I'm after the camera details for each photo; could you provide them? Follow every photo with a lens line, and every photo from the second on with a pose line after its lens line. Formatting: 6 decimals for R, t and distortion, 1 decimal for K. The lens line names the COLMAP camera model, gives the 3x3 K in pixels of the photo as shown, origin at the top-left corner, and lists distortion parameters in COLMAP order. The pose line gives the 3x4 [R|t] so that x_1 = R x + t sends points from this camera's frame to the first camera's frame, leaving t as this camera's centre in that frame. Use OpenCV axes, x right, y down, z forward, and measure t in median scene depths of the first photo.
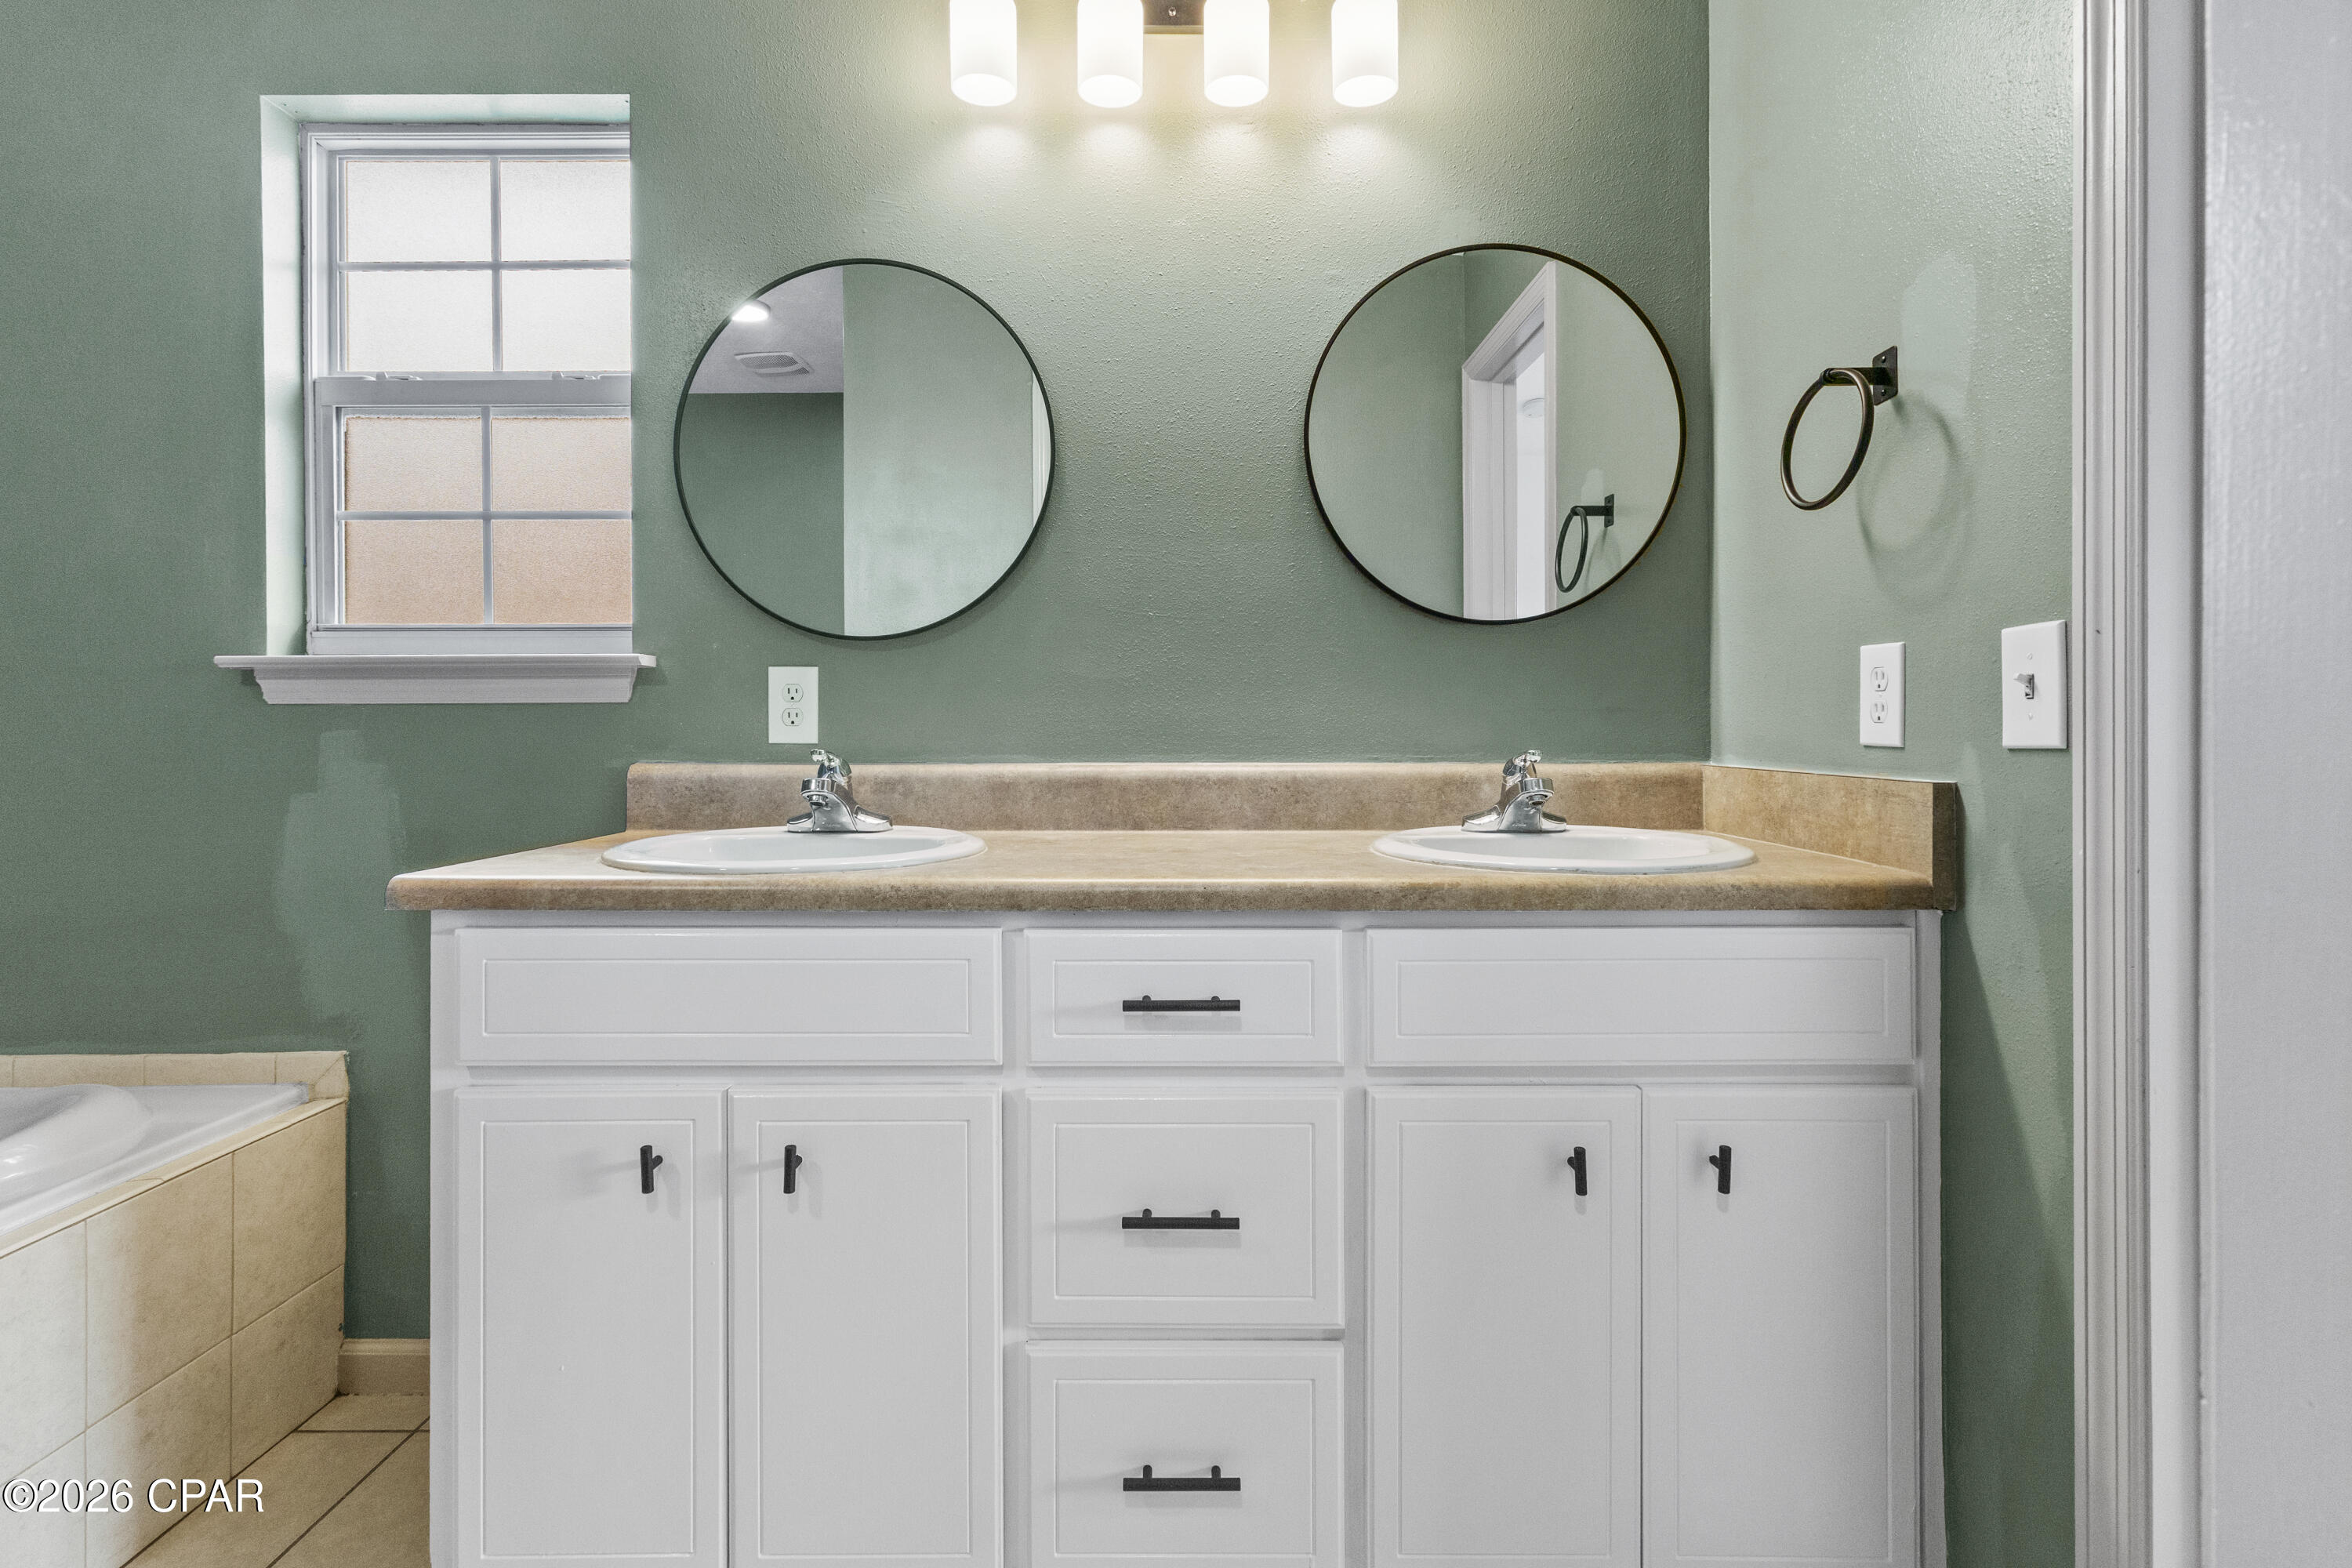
lens RADIAL K [[1128.4, 0, 1167.8], [0, 1128.4, 748.2], [0, 0, 1]] dist [0.003717, 0.000960]
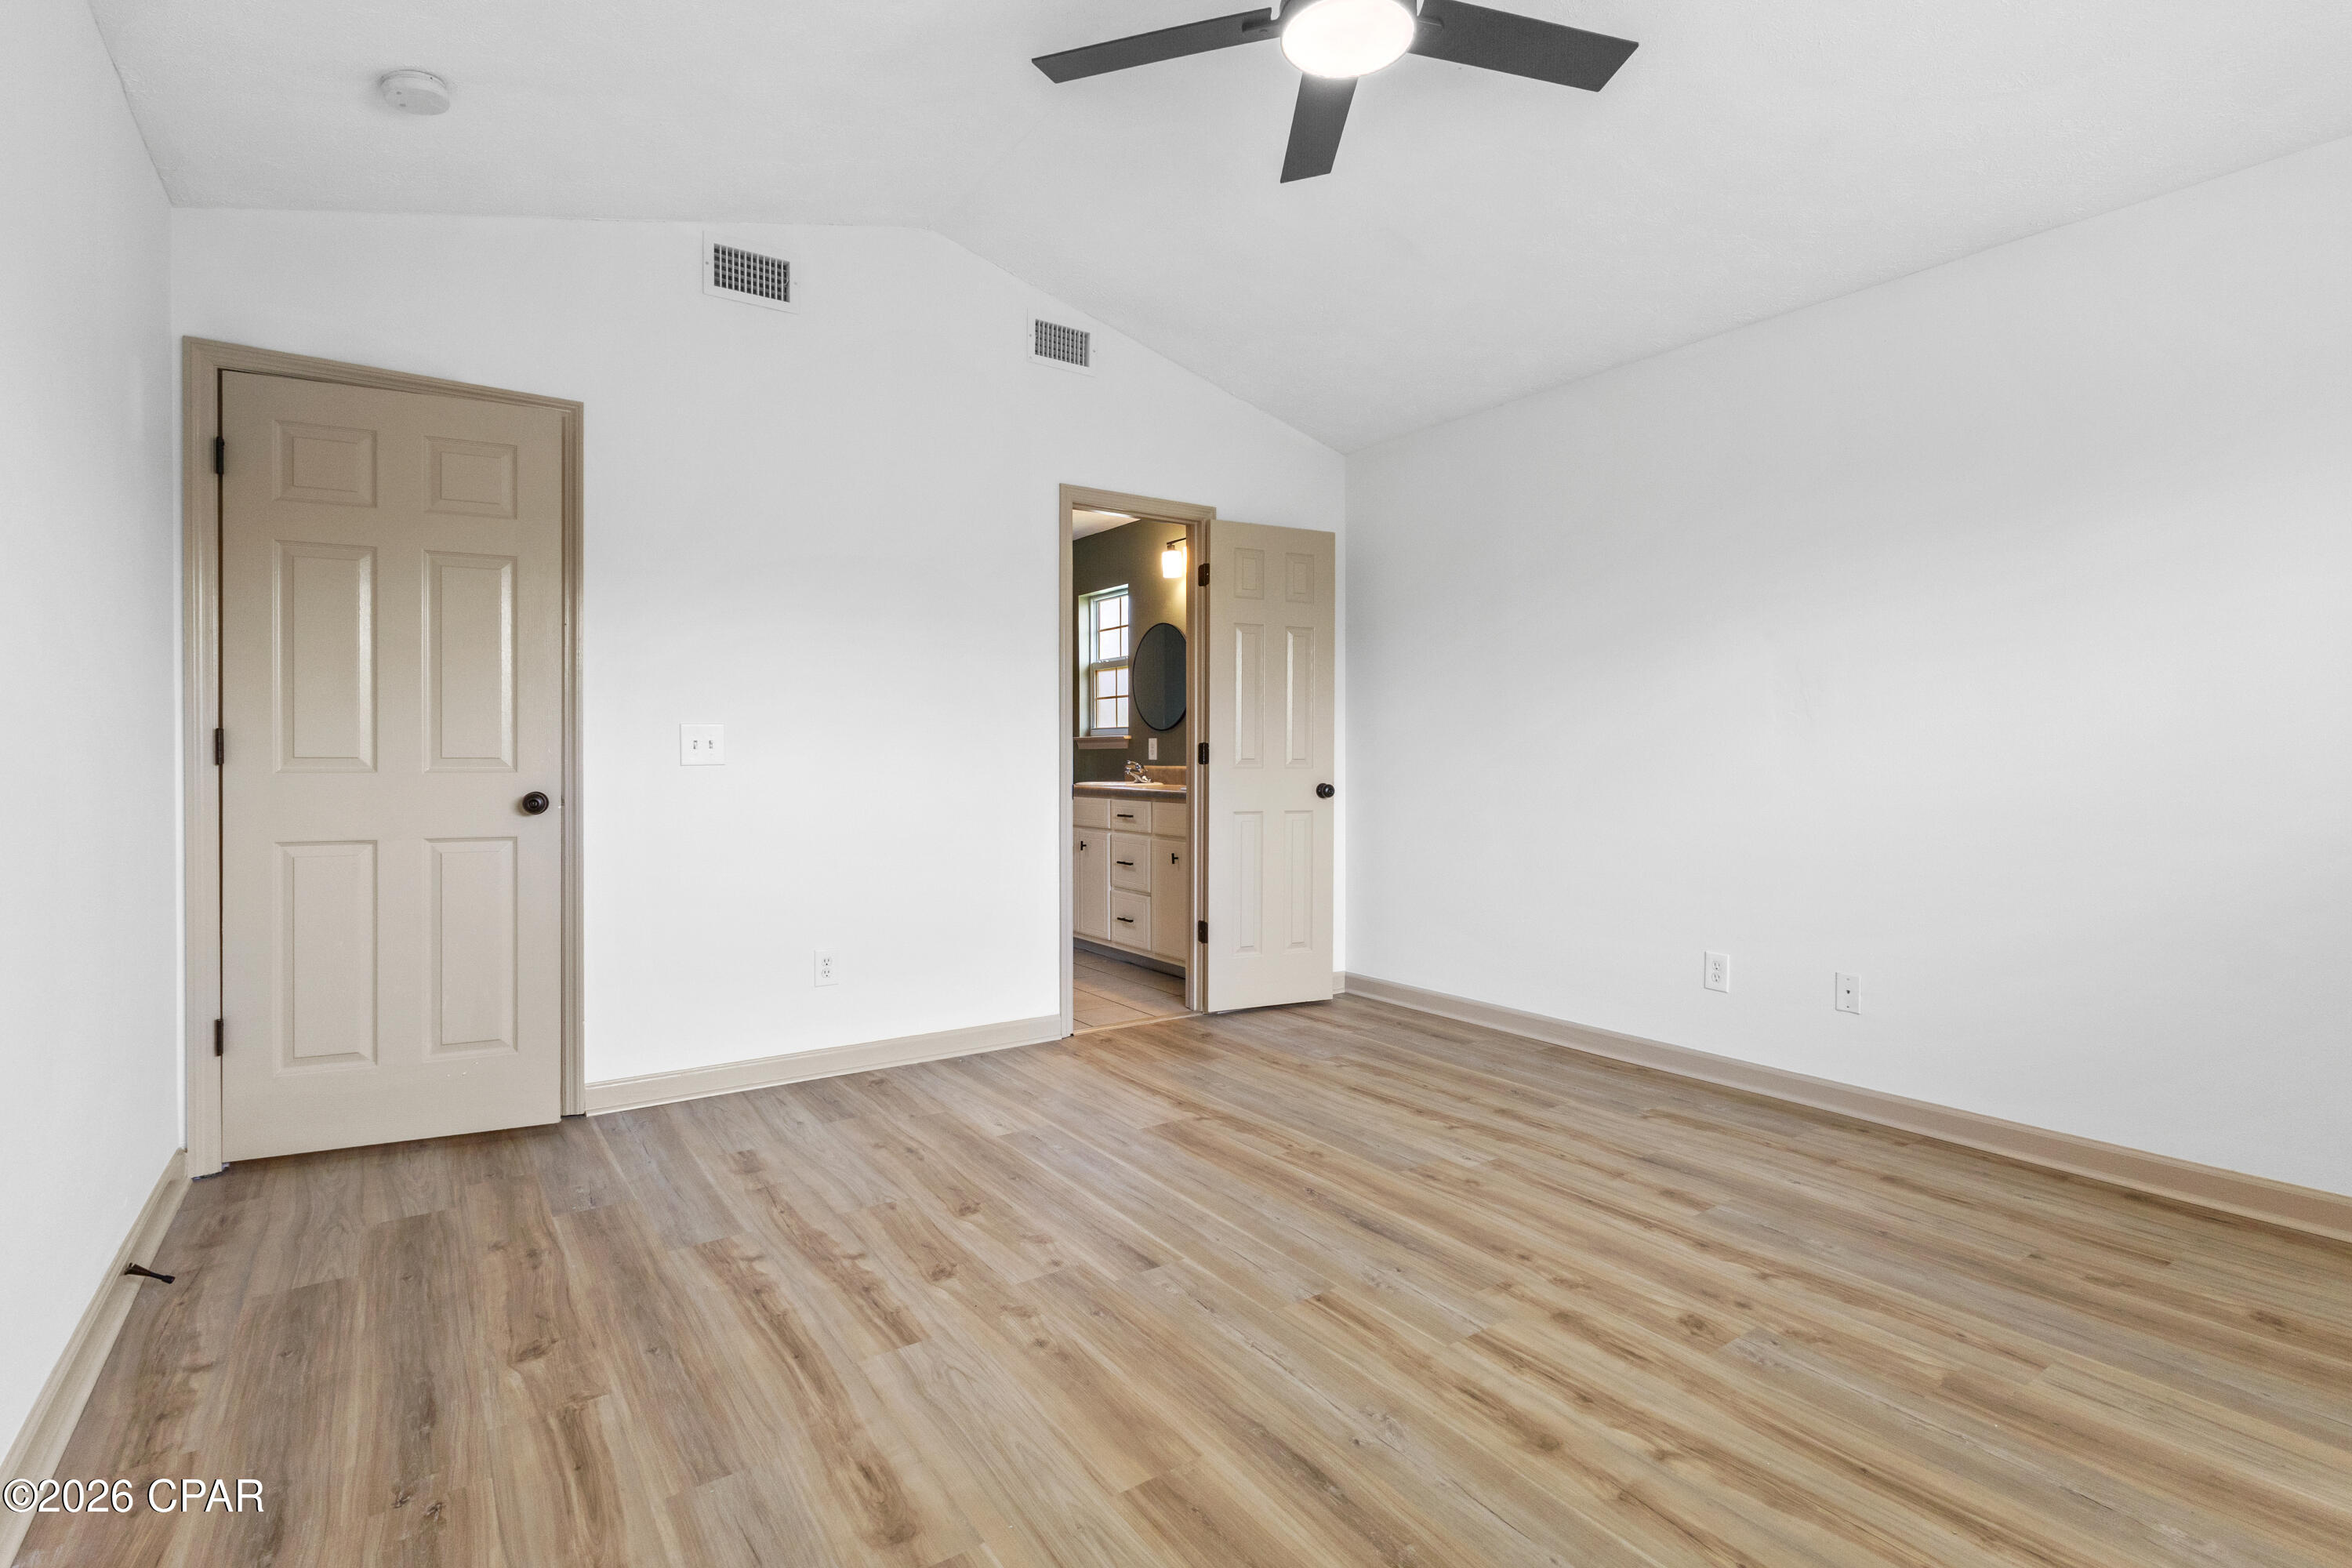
lens RADIAL K [[1075.5, 0, 1181.3], [0, 1075.5, 772.1], [0, 0, 1]] dist [0.000674, 0.000089]
pose [[0.589668, 0.007776, -0.807608, 2.465529], [-0.005554, 0.999969, 0.005573, 0.016300], [0.807626, 0.001200, 0.589693, -0.930652]]
